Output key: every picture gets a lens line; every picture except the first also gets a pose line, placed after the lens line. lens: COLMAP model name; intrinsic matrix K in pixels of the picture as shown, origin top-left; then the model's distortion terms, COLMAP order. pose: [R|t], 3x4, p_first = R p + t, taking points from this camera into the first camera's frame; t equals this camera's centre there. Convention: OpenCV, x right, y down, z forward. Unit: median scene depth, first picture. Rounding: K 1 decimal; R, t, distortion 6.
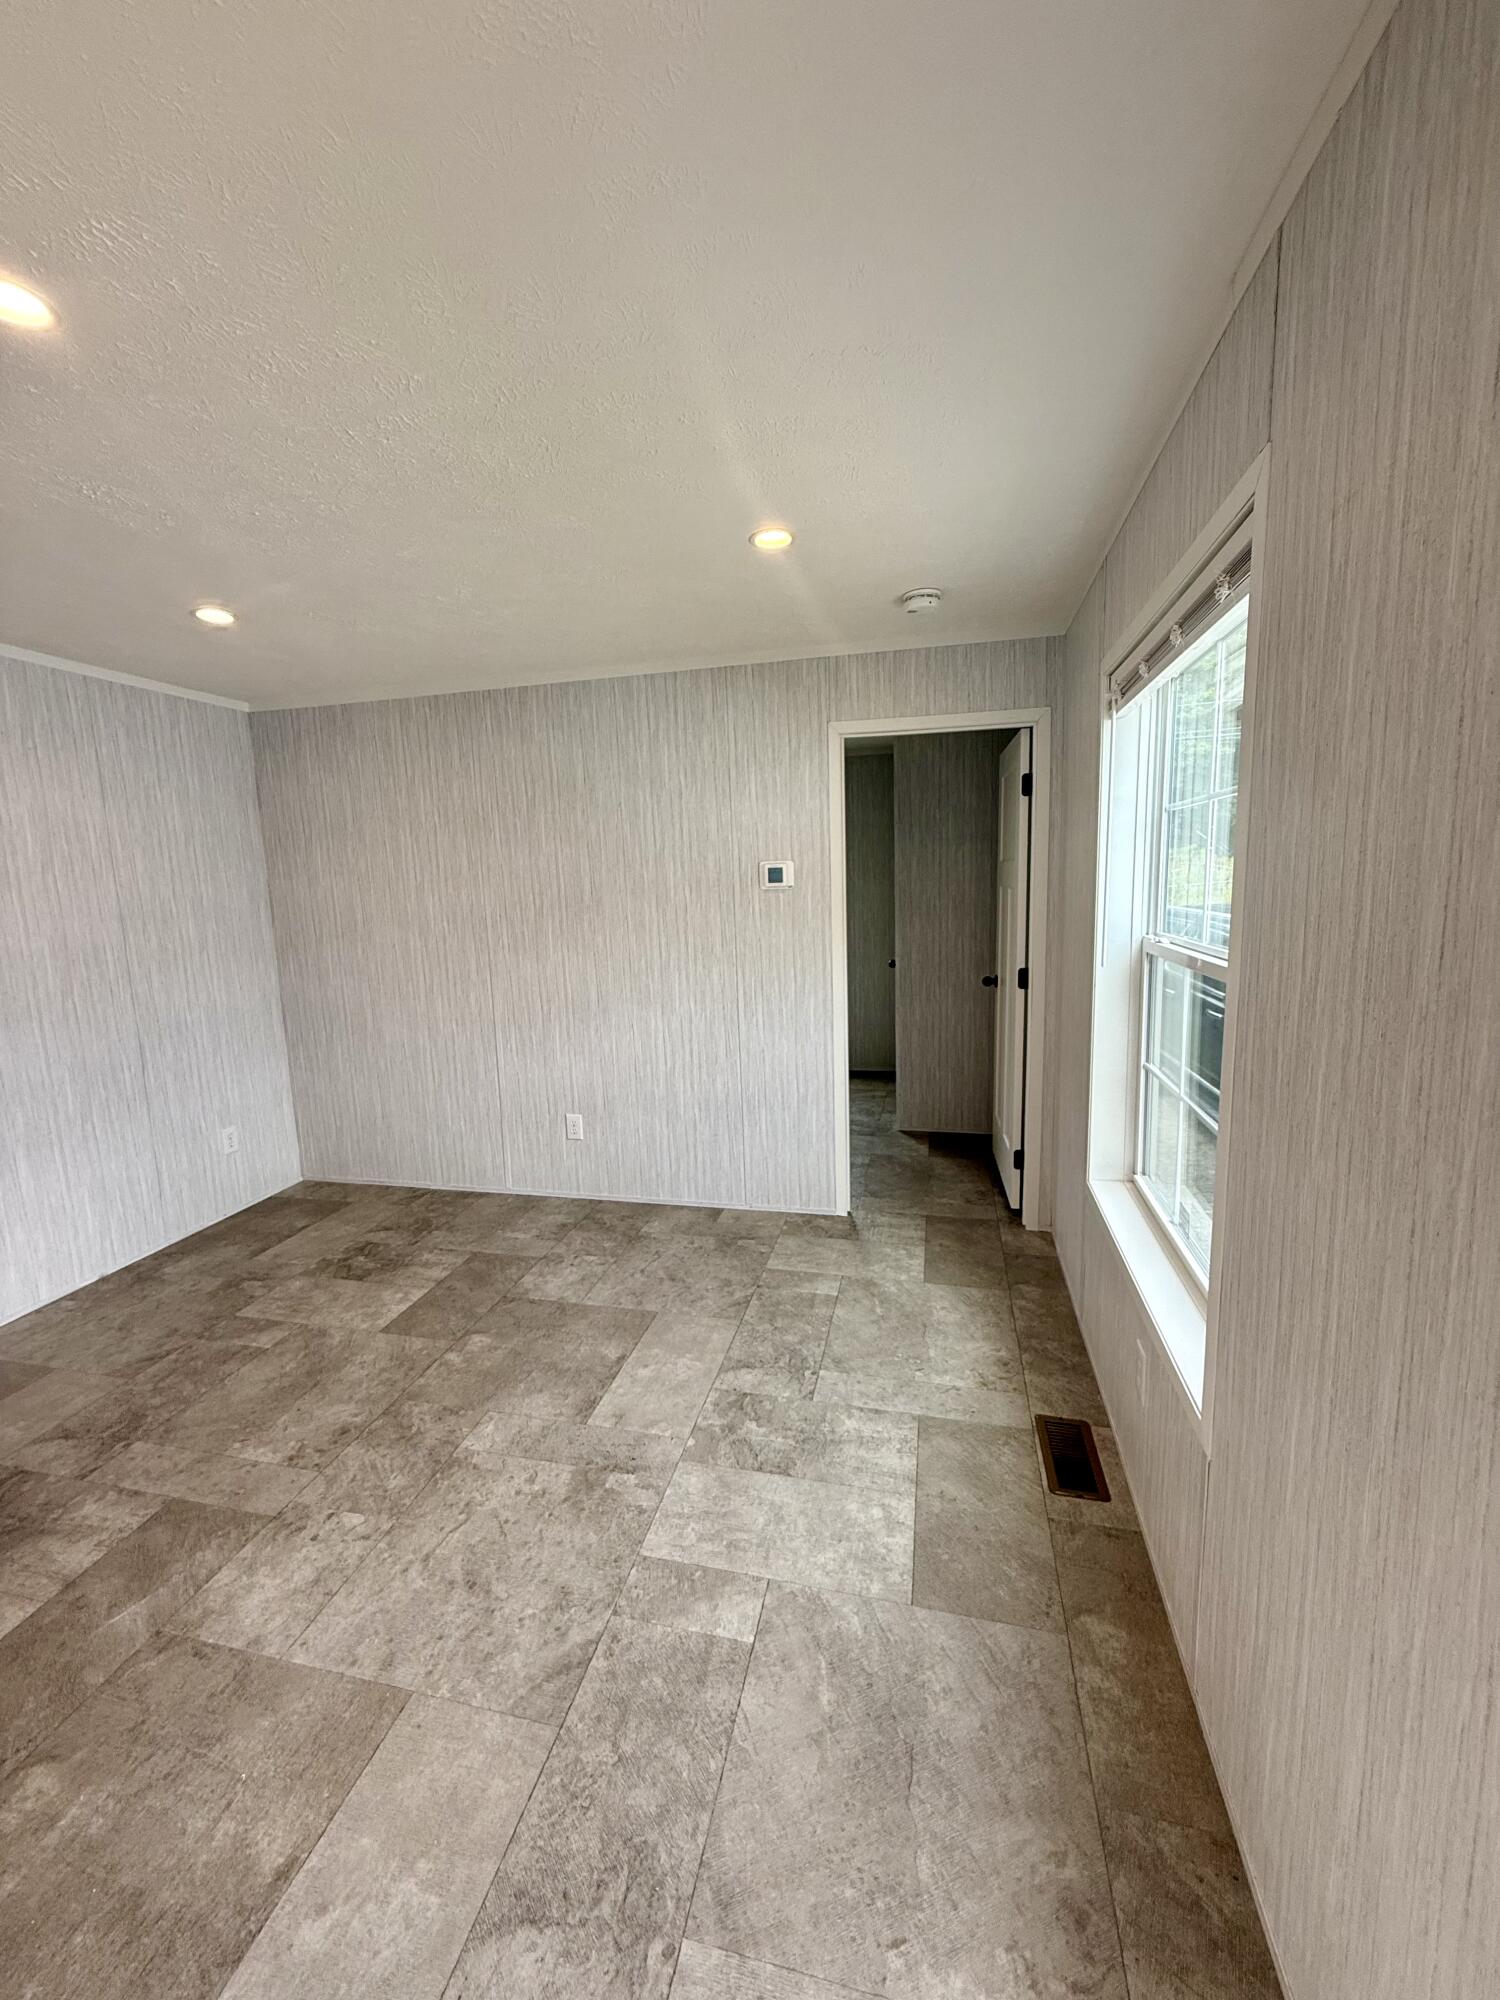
lens RADIAL K [[795.9, 0, 747.5], [0, 795.9, 998.8], [0, 0, 1]] dist [-0.000653, -0.000216]
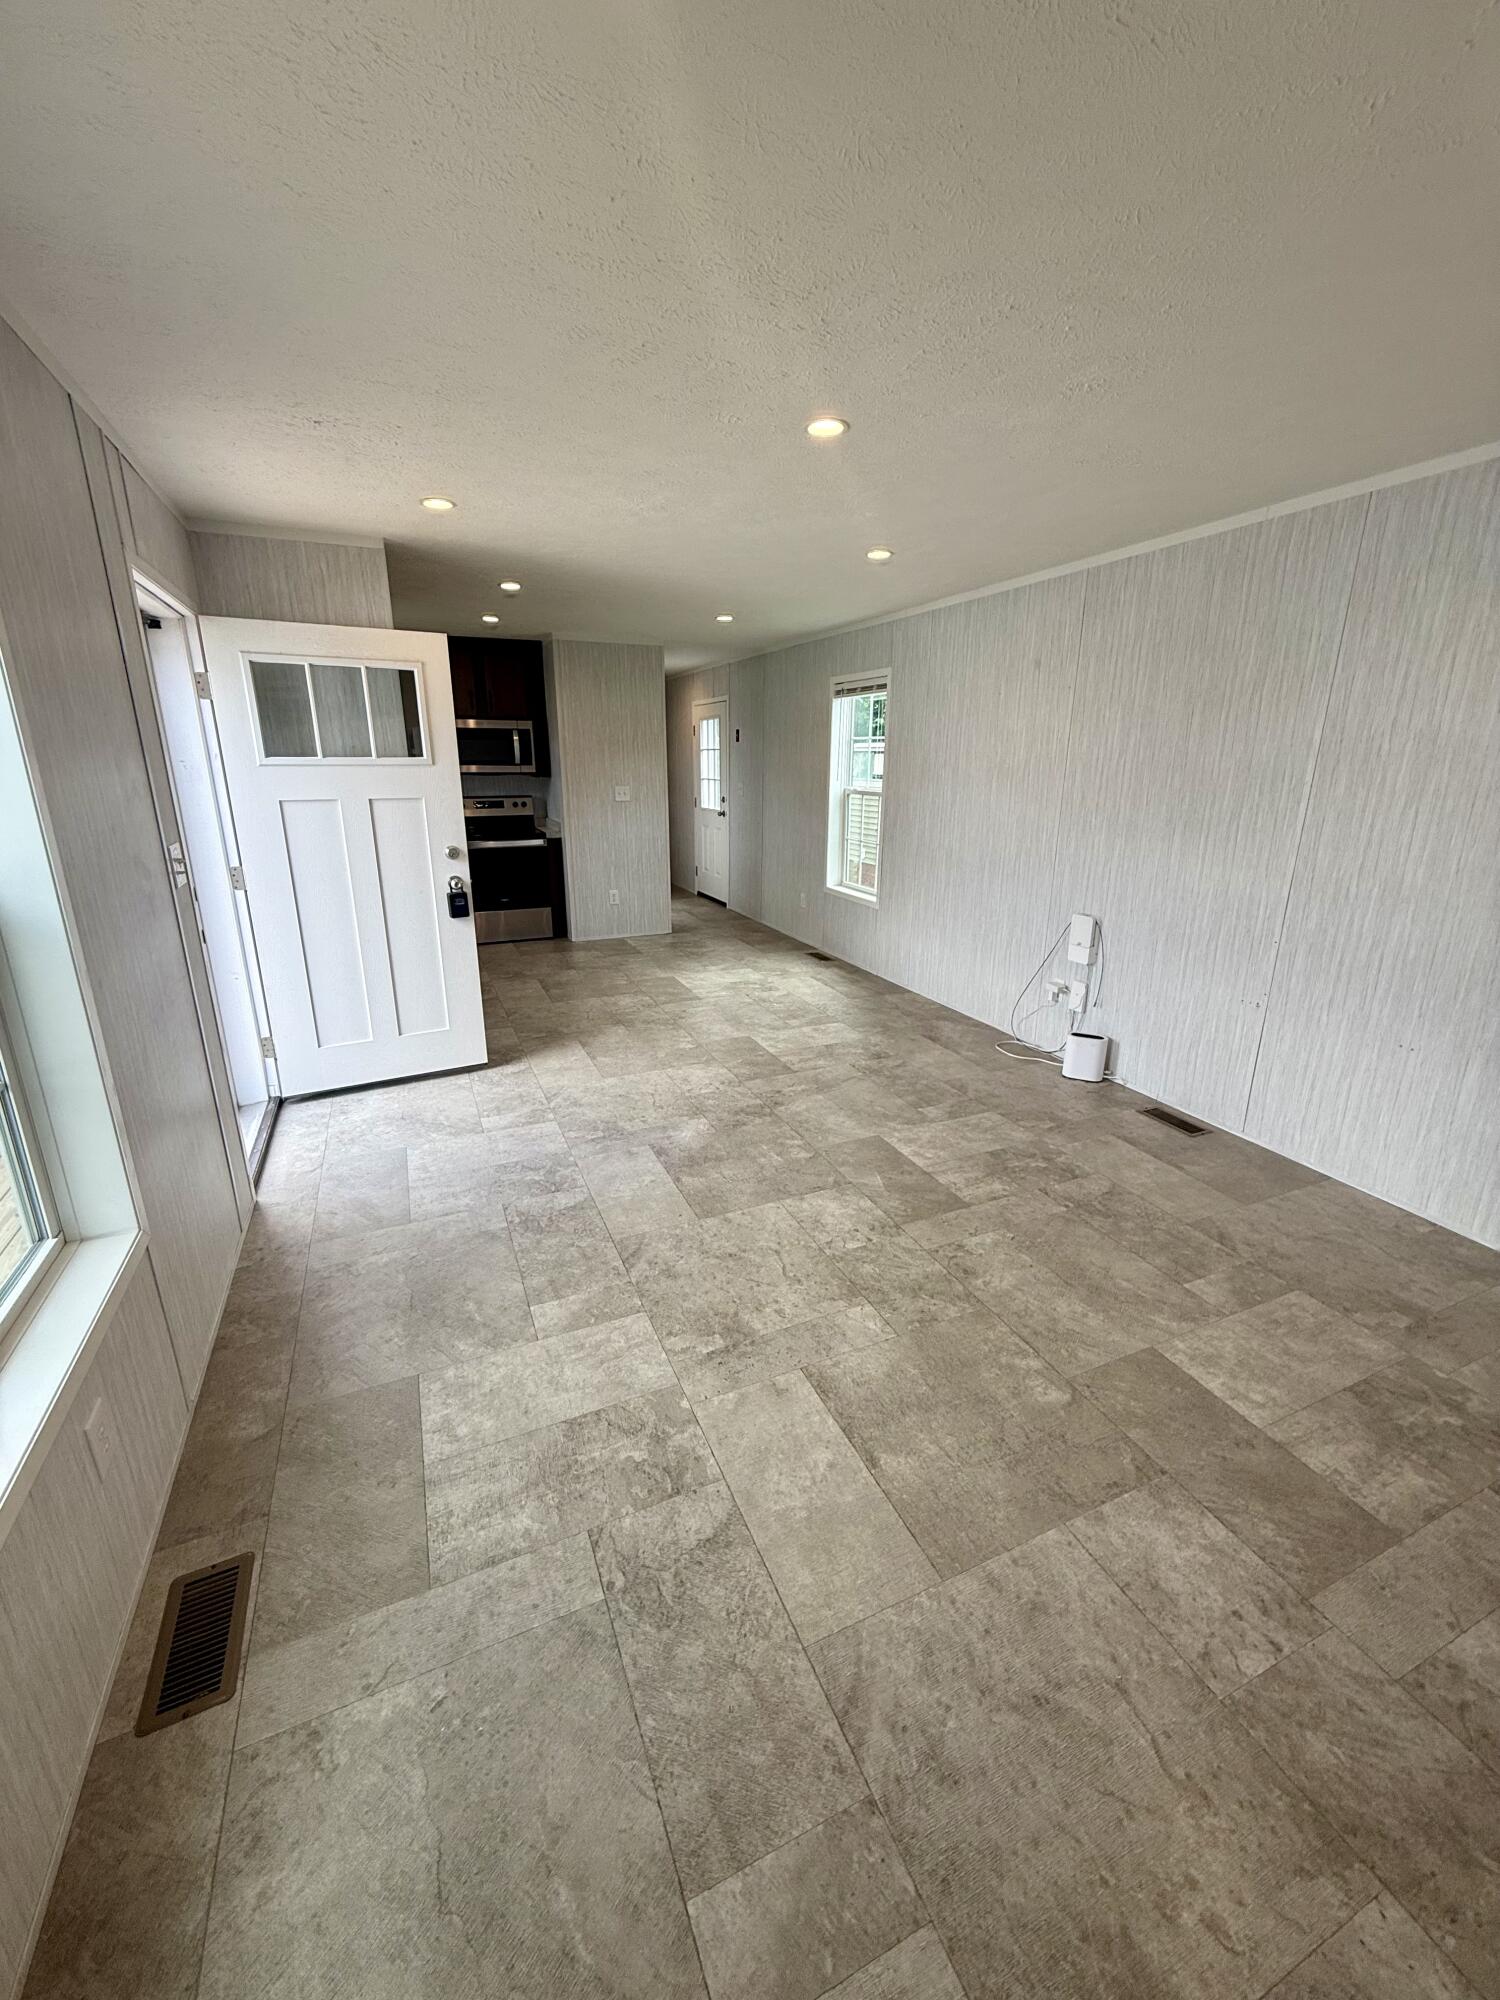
lens RADIAL K [[795.9, 0, 745.7], [0, 795.9, 1001.5], [0, 0, 1]] dist [-0.000653, -0.000216]
pose [[-0.800200, 0.203481, -0.564160, 0.275193], [-0.067209, 0.904333, 0.421503, -0.230710], [0.595956, 0.375203, -0.709971, 1.426017]]
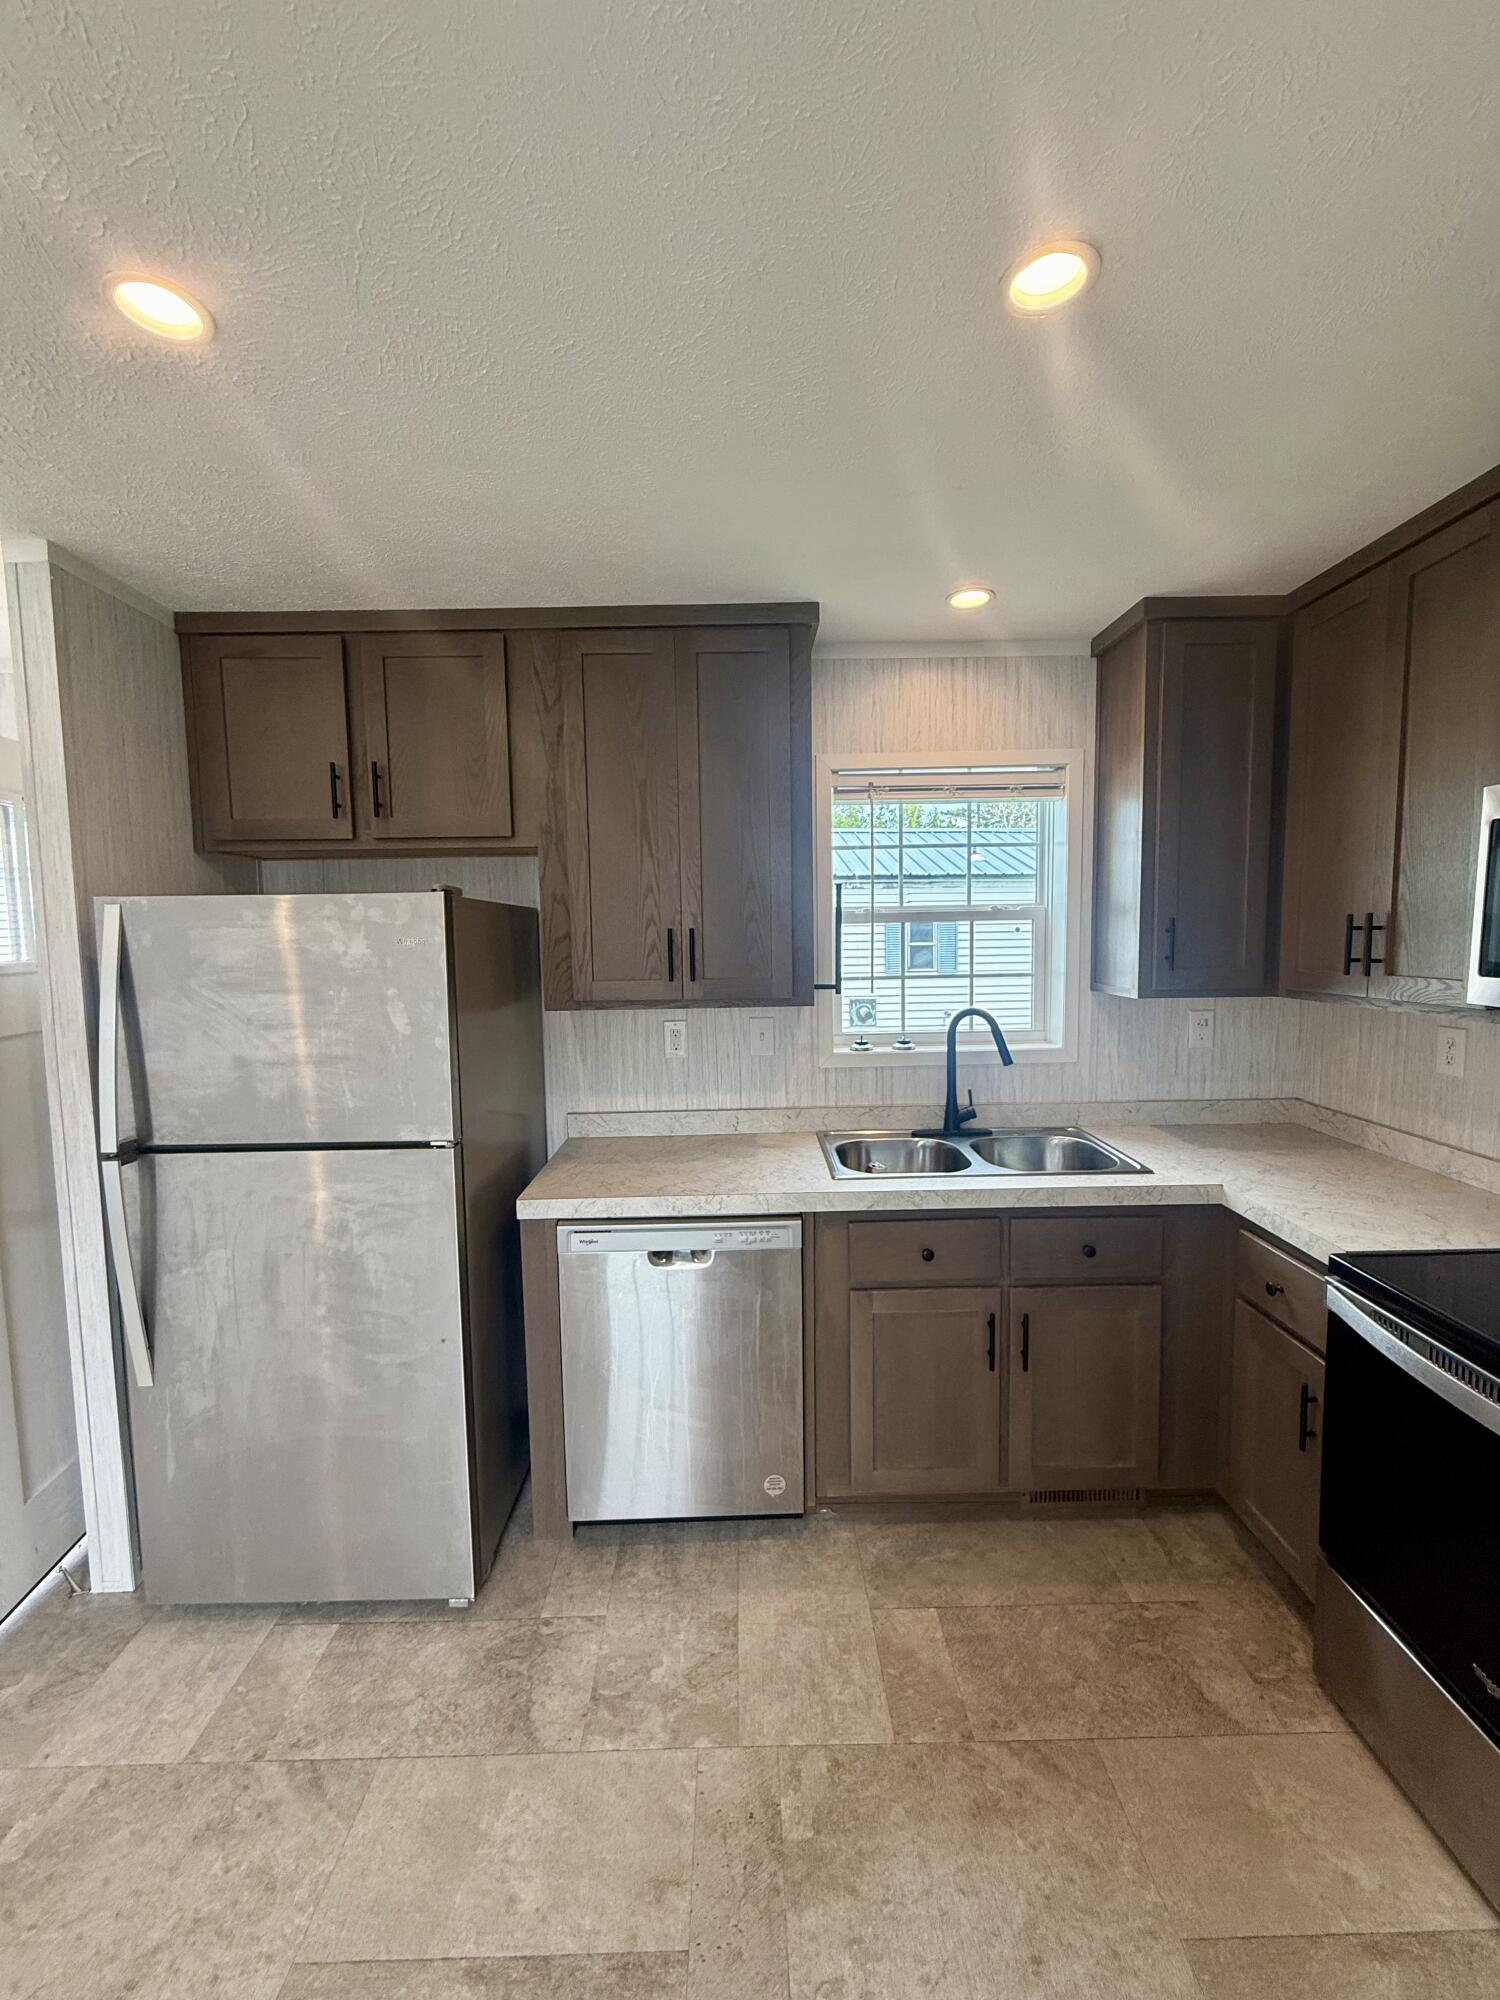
lens RADIAL K [[795.9, 0, 746.6], [0, 795.9, 990.8], [0, 0, 1]] dist [-0.000653, -0.000216]
pose [[-0.239249, -0.043224, 0.969996, -0.698531], [0.172026, 0.981317, 0.086159, -0.148286], [-0.955598, 0.187478, -0.227344, 0.940235]]
